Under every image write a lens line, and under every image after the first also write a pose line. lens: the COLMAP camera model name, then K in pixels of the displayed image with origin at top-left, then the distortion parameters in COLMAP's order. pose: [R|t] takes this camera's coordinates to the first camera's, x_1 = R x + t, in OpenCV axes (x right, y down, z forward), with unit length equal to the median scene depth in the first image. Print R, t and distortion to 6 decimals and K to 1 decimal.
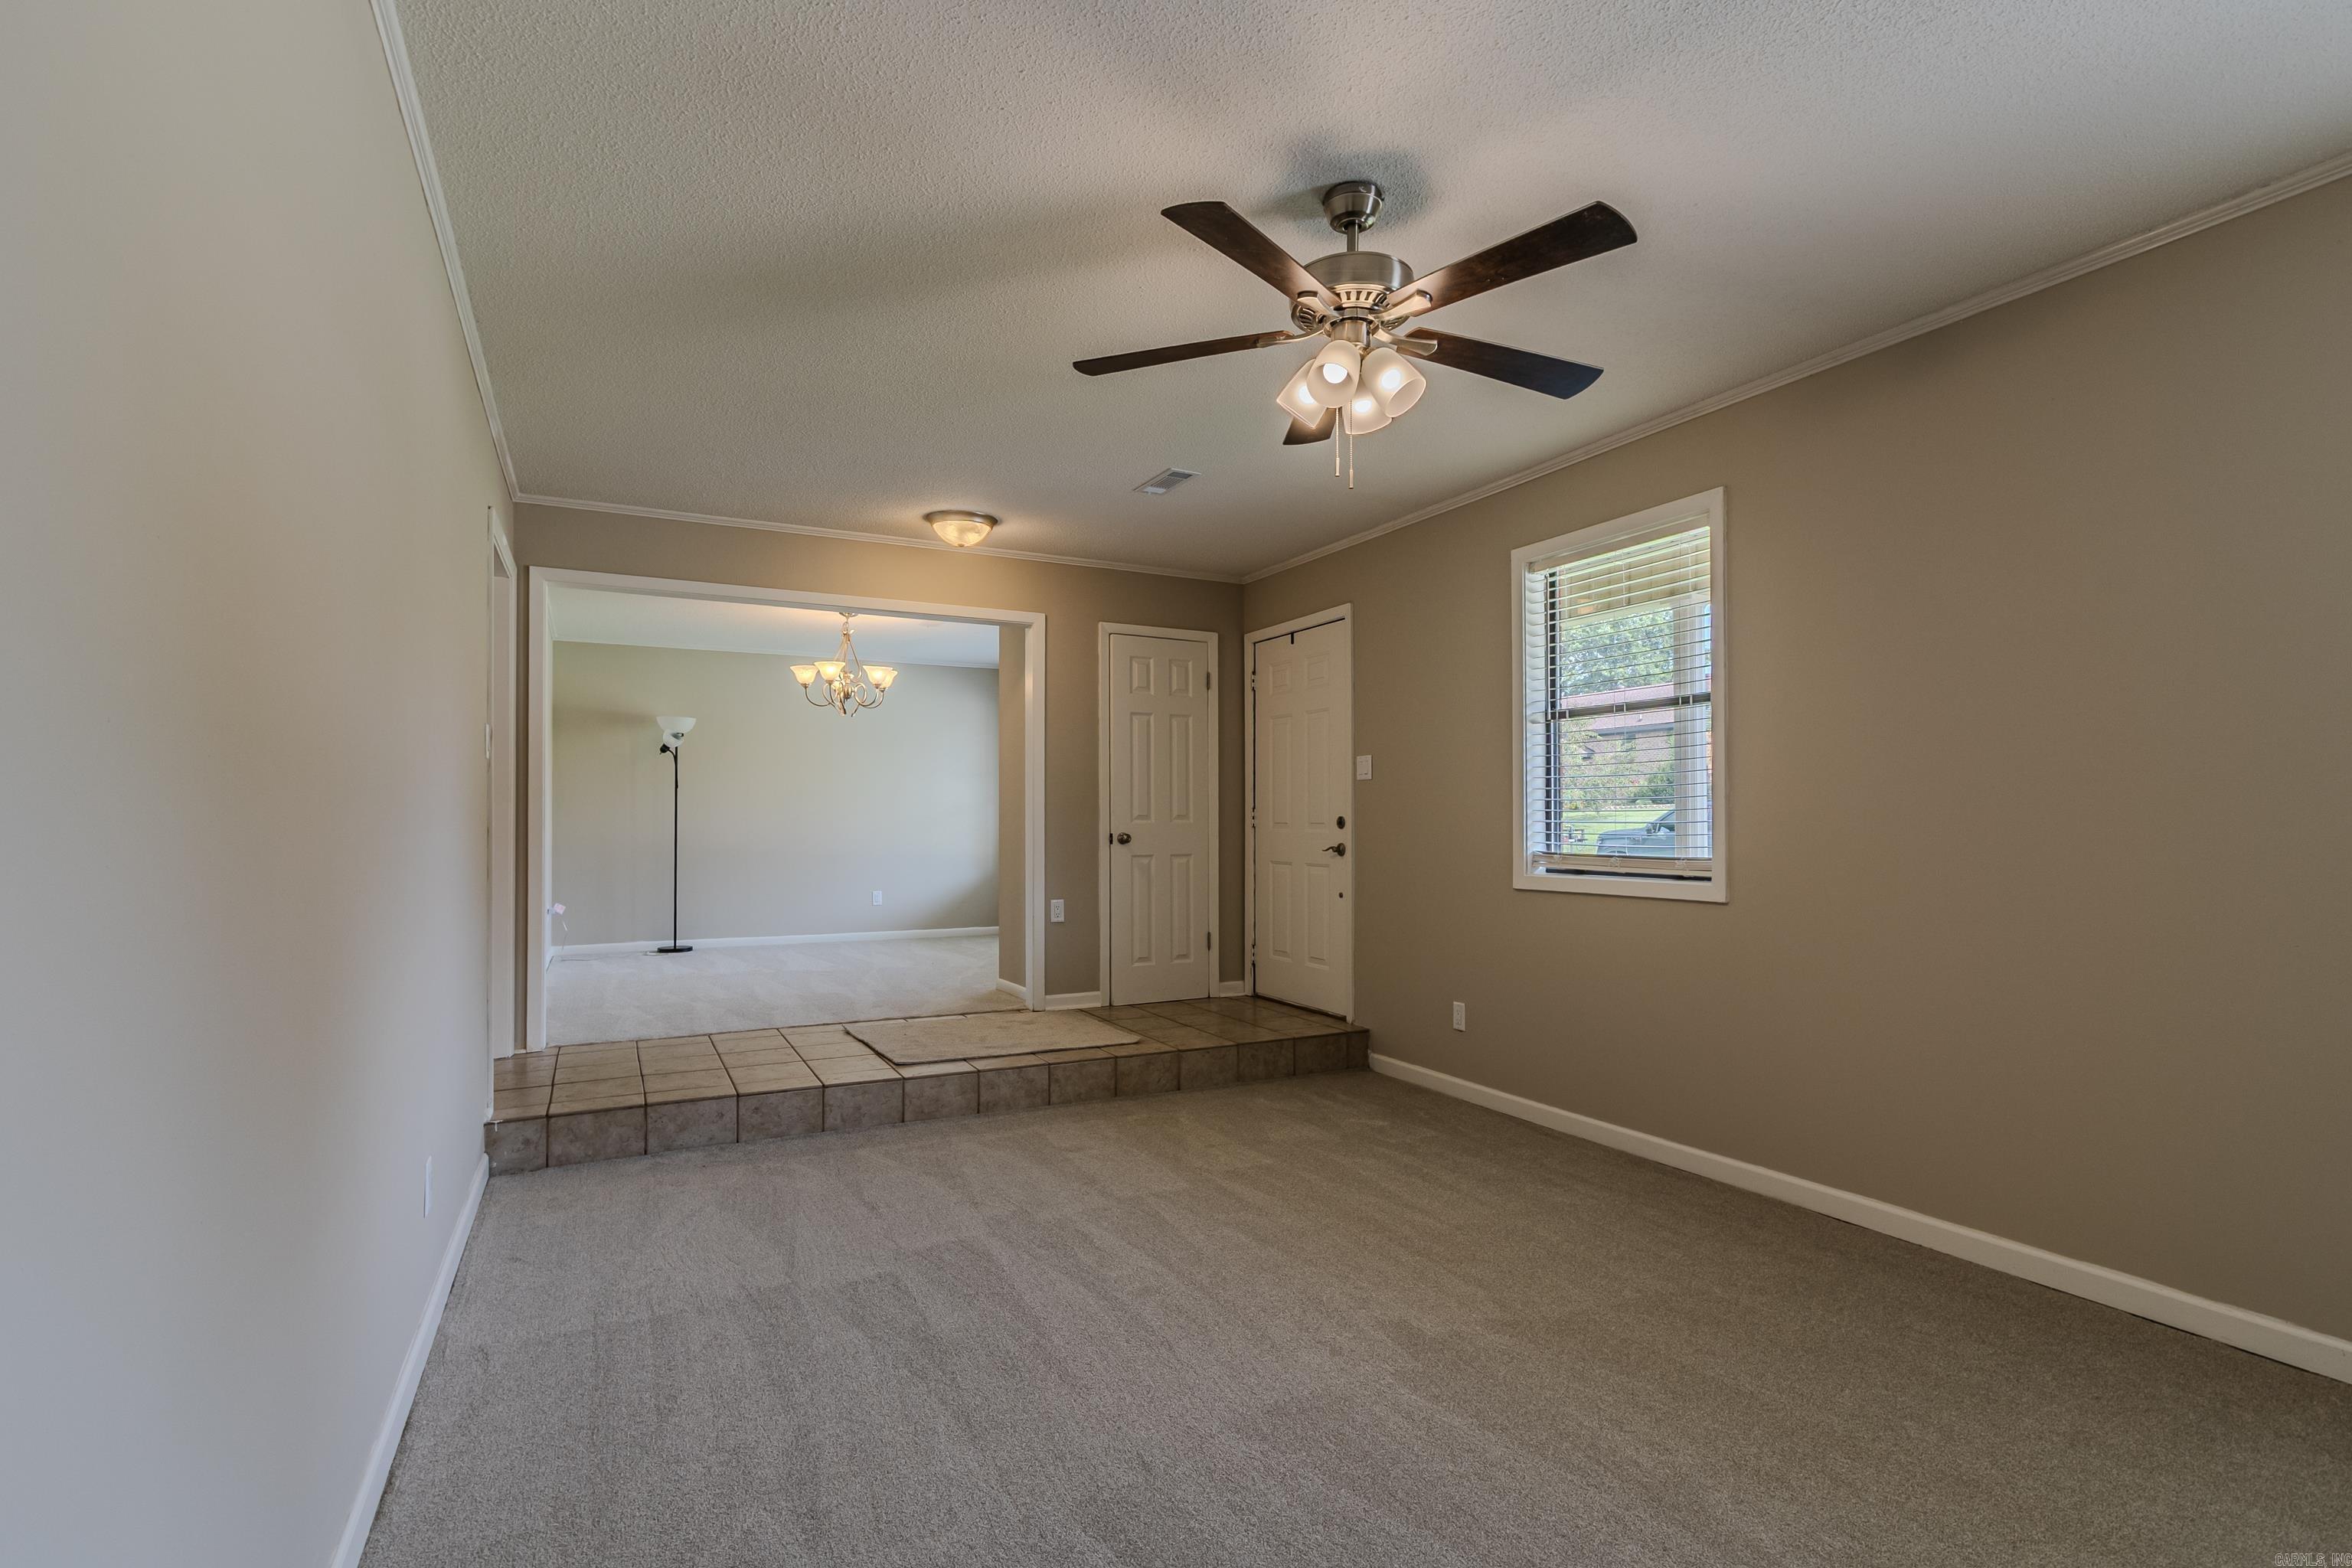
lens RADIAL K [[1119.3, 0, 1218.7], [0, 1119.3, 800.4], [0, 0, 1]] dist [0.009804, -0.000281]
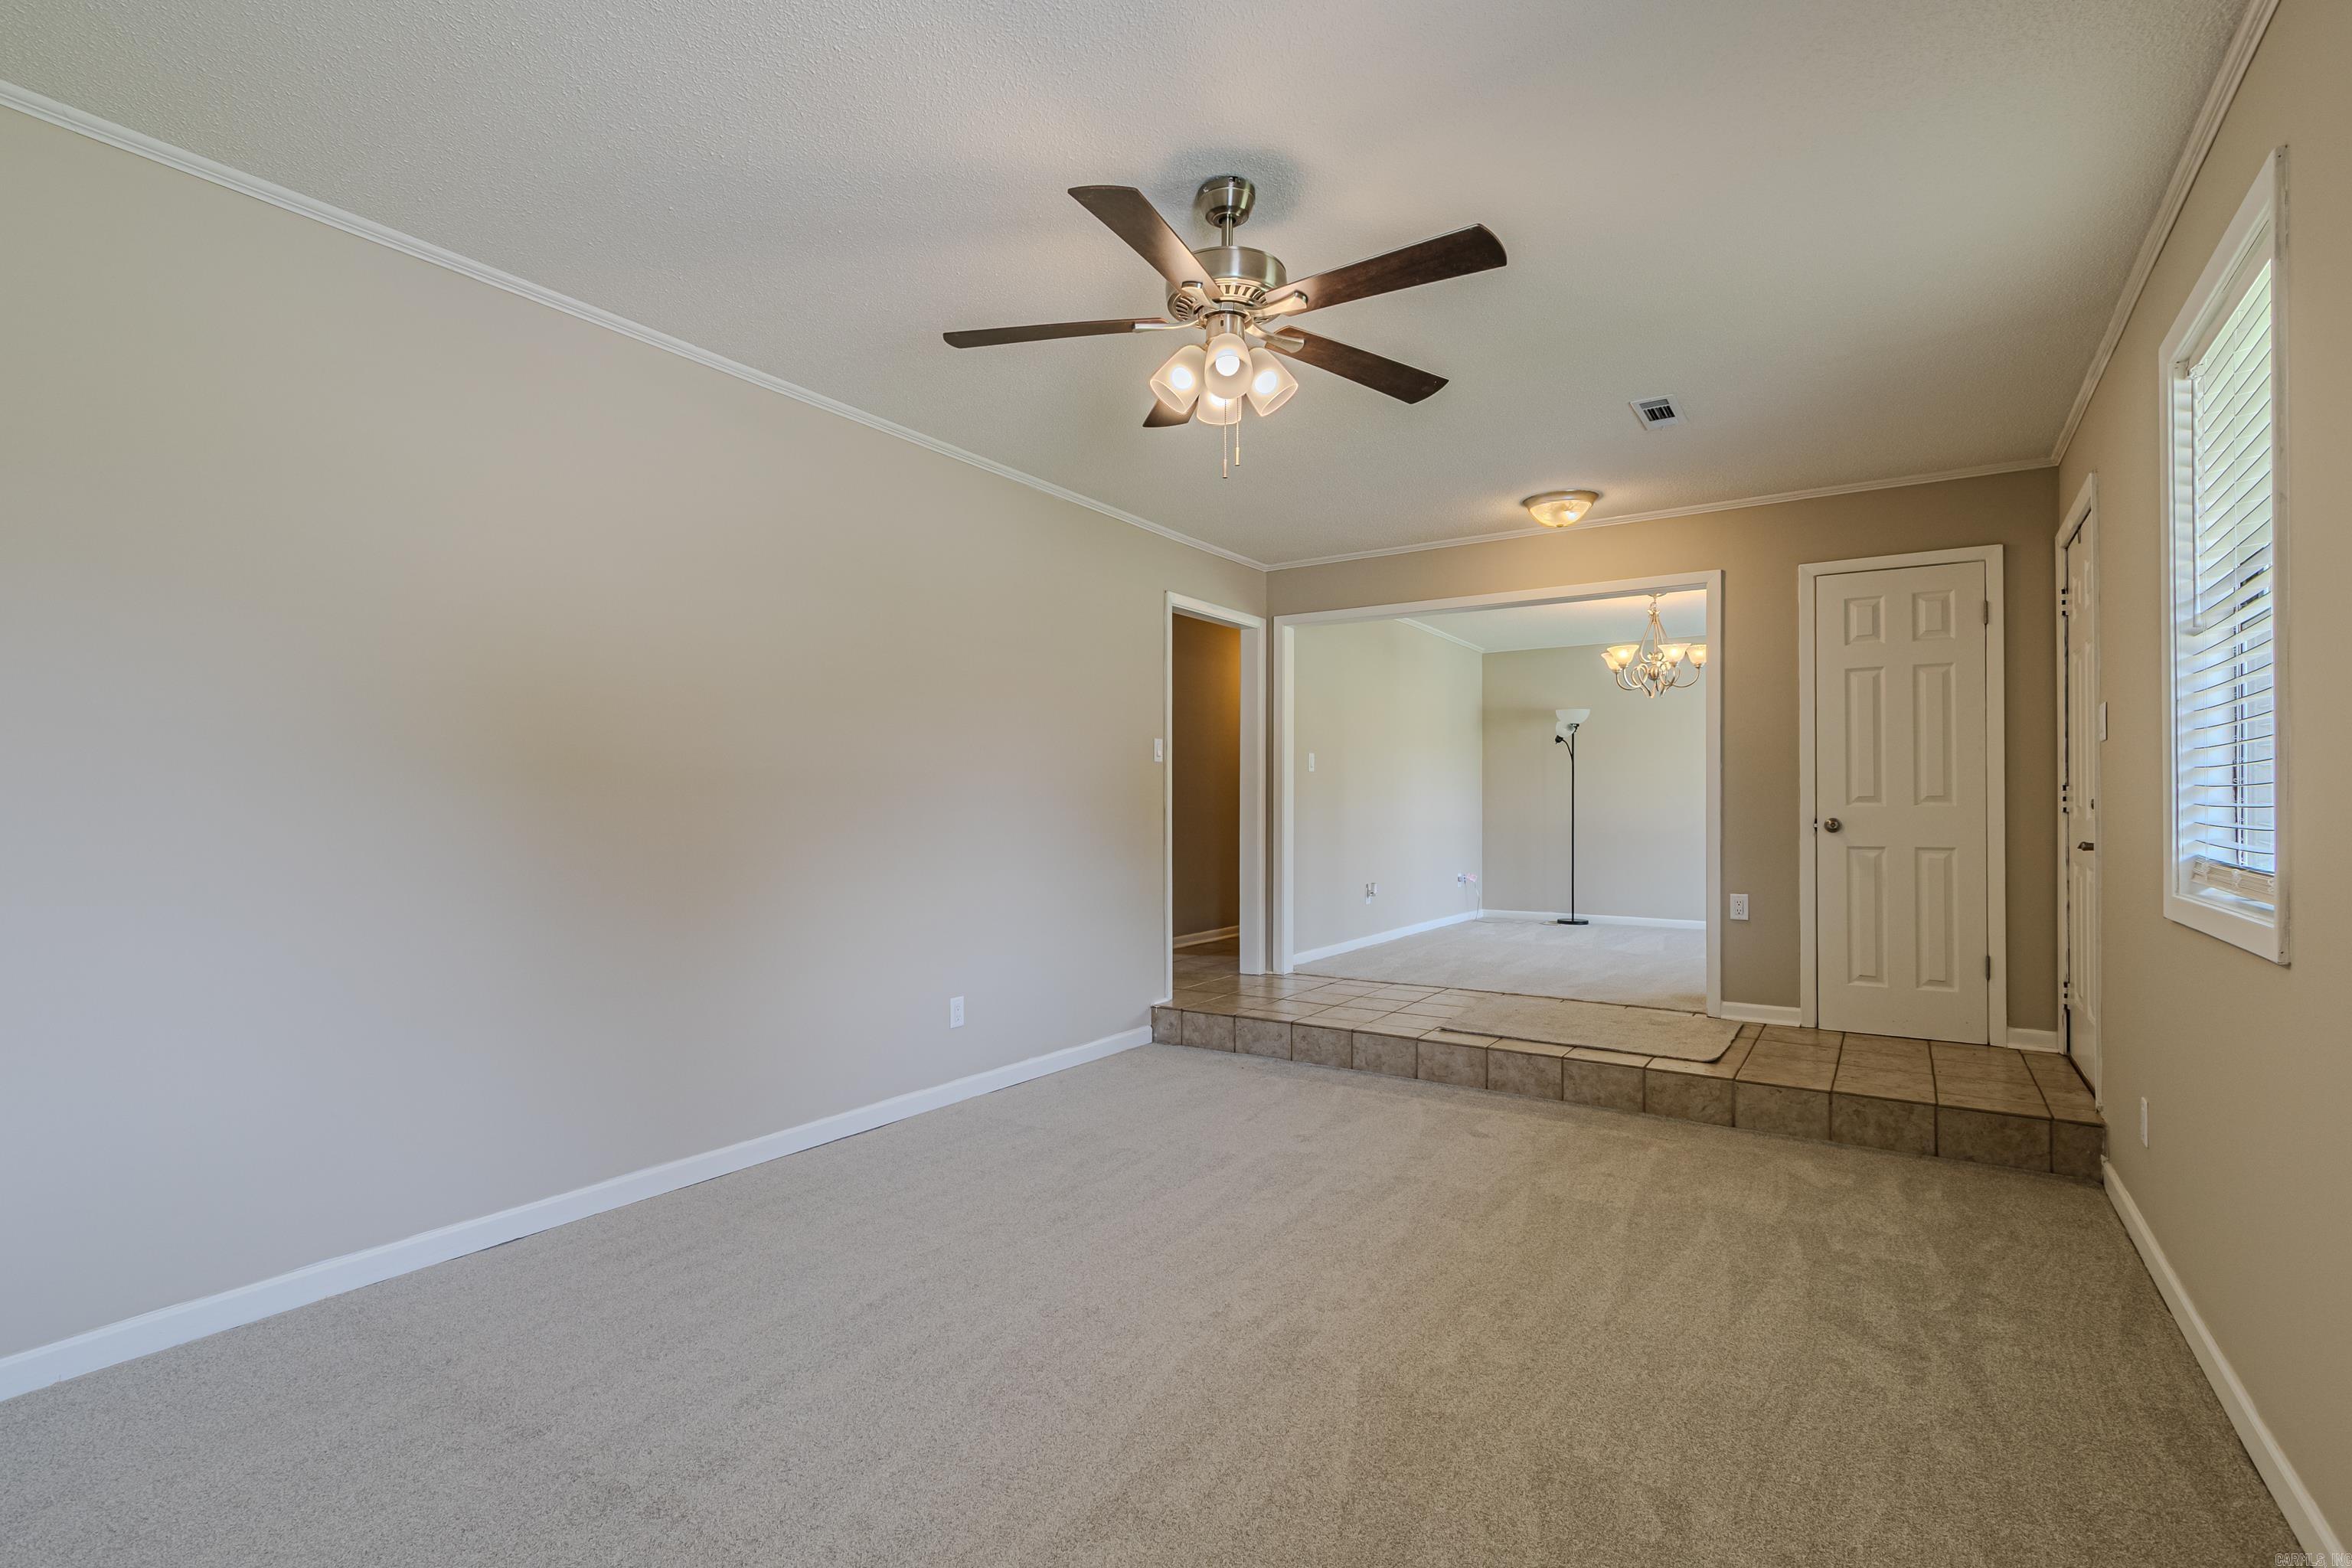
lens RADIAL K [[1119.3, 0, 1177.9], [0, 1119.3, 795.2], [0, 0, 1]] dist [0.009804, -0.000281]
pose [[0.474600, -0.008254, -0.880163, 0.524716], [0.017718, 0.999843, 0.000178, 0.004109], [0.880023, -0.015679, 0.474672, 0.250359]]
